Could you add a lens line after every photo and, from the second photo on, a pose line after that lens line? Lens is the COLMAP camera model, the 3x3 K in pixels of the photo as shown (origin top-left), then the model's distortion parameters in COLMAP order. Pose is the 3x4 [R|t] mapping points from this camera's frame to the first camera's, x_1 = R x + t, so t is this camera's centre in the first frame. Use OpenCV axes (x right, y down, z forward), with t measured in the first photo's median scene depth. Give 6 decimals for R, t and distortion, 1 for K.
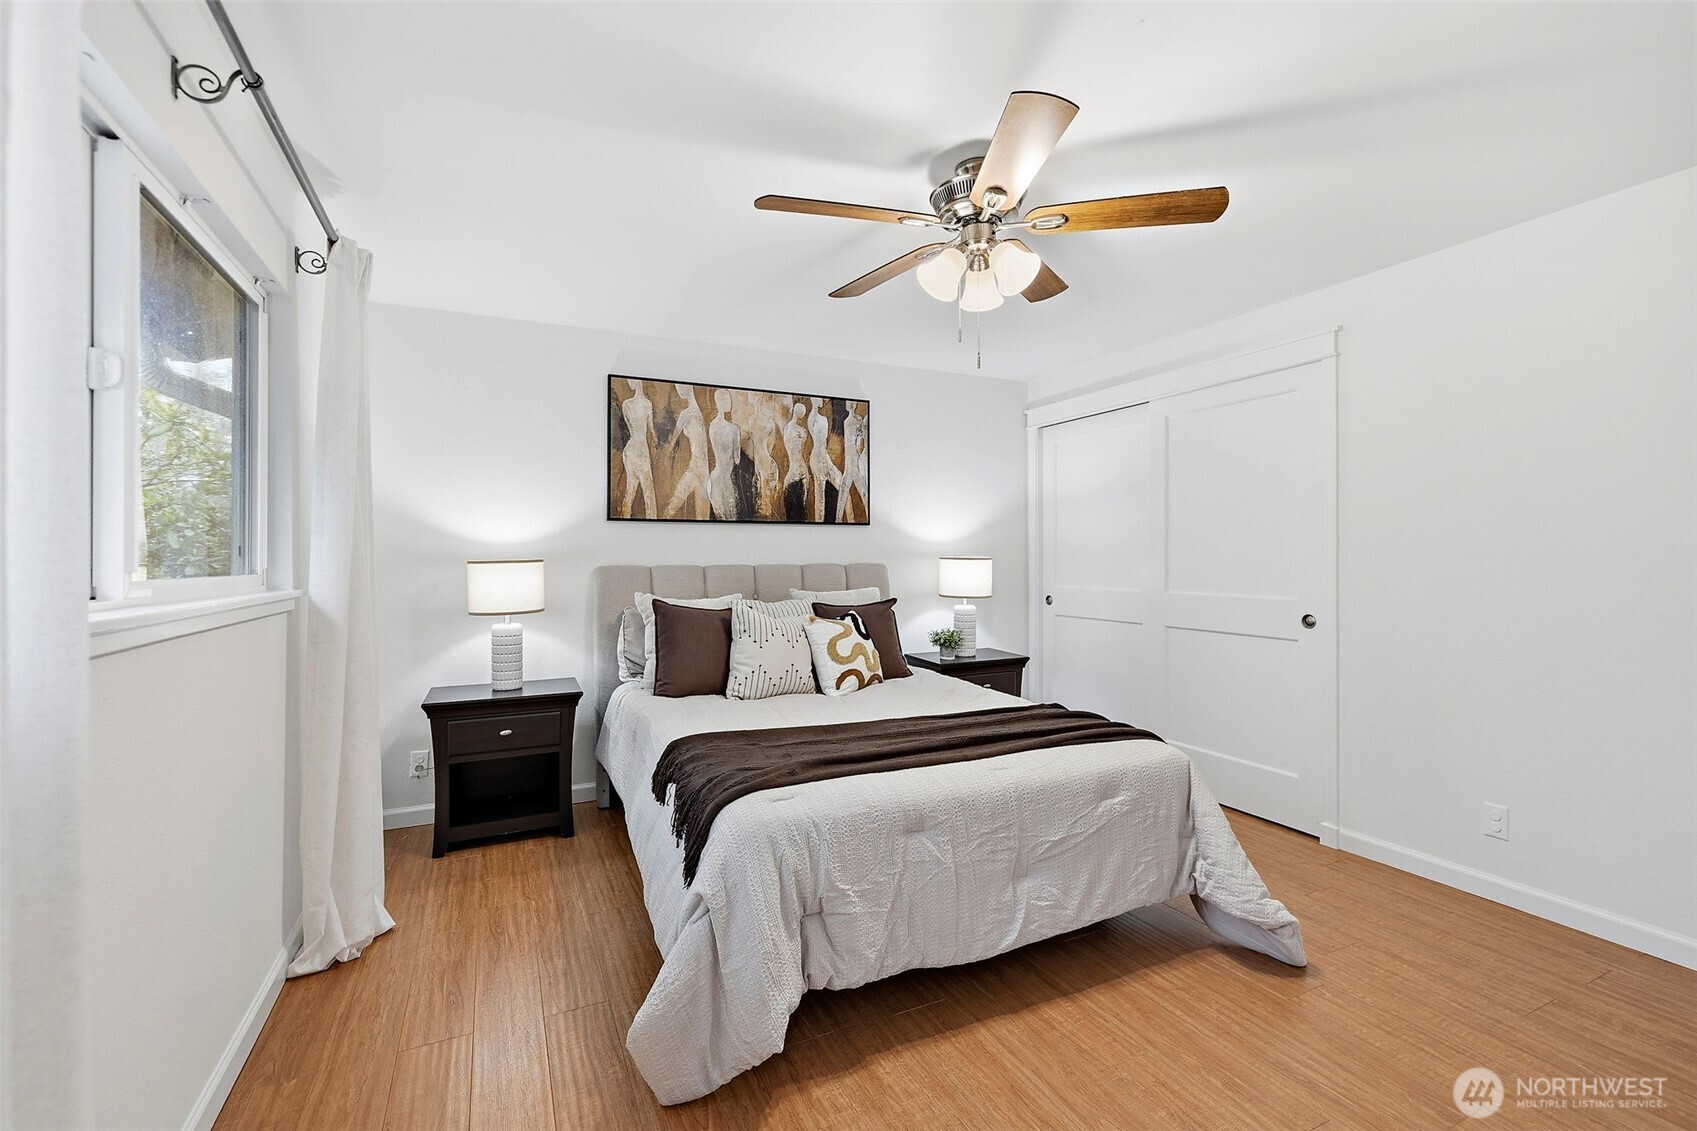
lens RADIAL K [[727.4, 0, 846.9], [0, 727.4, 560.0], [0, 0, 1]] dist [0.001422, 0.000109]
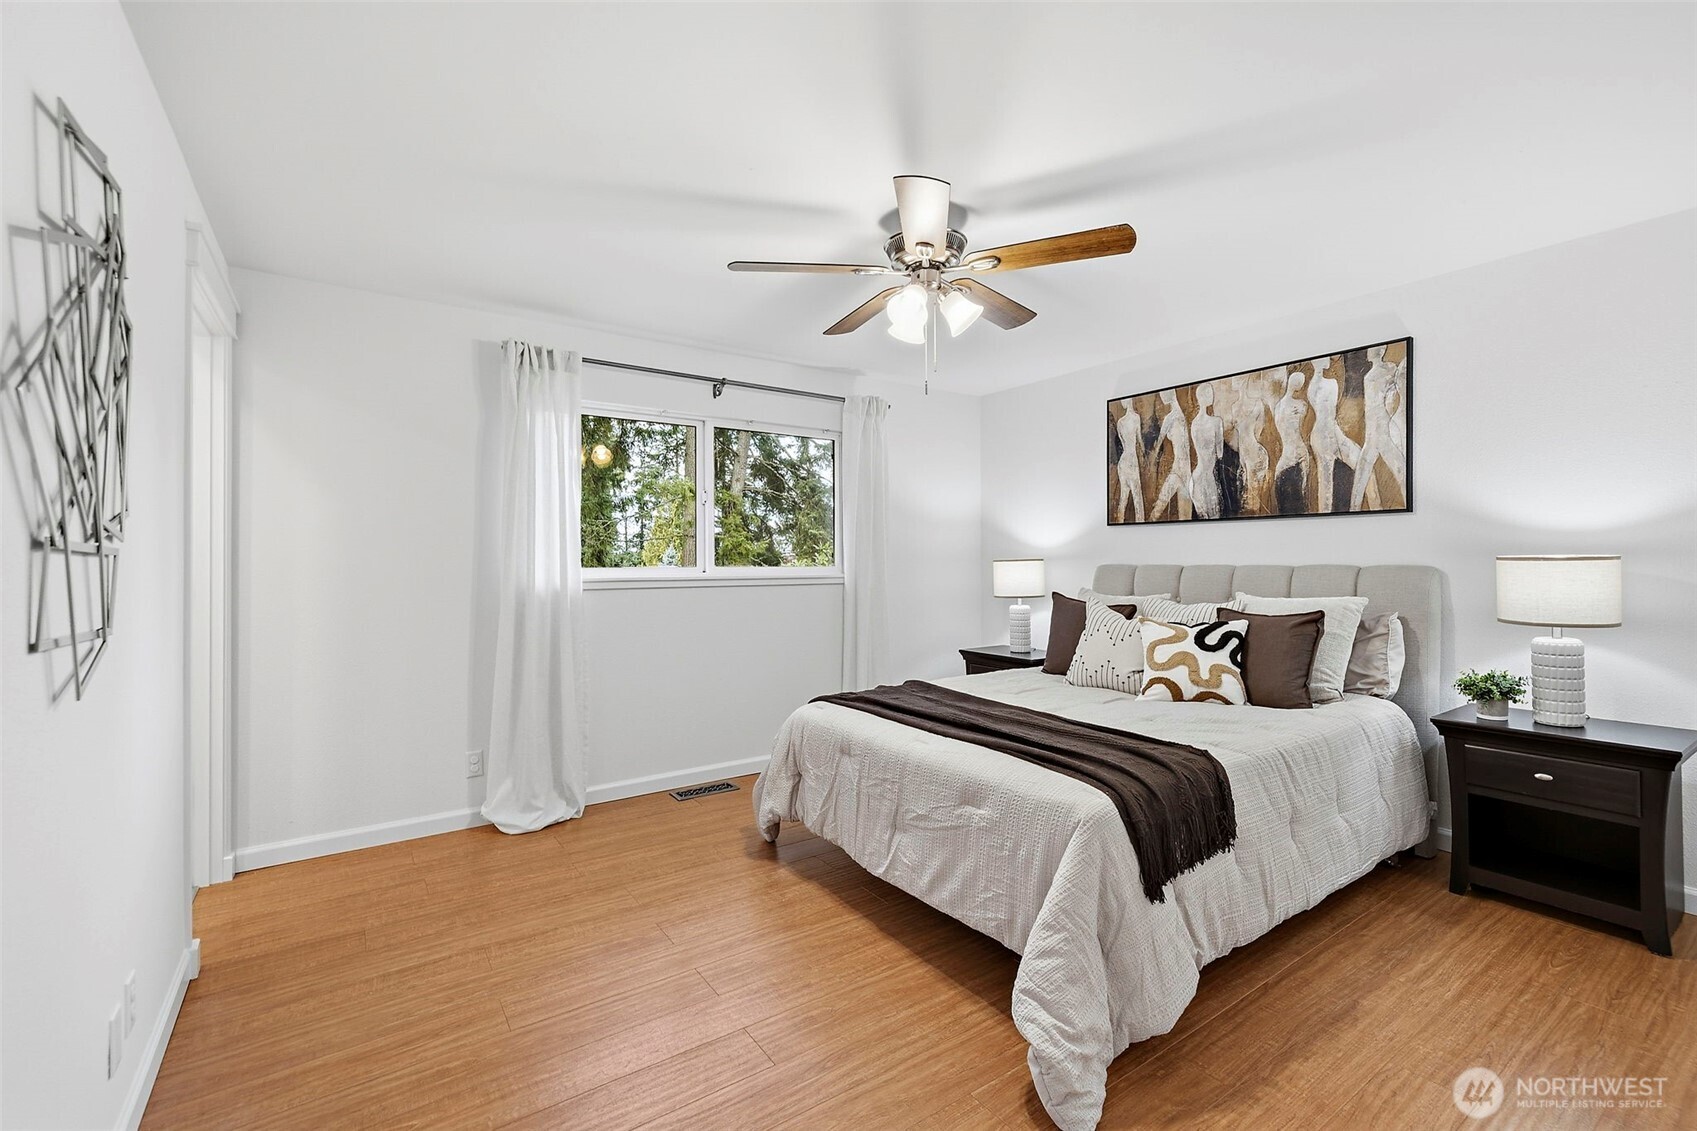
lens RADIAL K [[735.1, 0, 846.8], [0, 735.1, 558.6], [0, 0, 1]] dist [0.027442, 0.000661]
pose [[0.158762, 0.002694, -0.987313, 0.730985], [0.000034, 0.999996, 0.002734, -0.004450], [0.987317, -0.000468, 0.158762, 0.374558]]
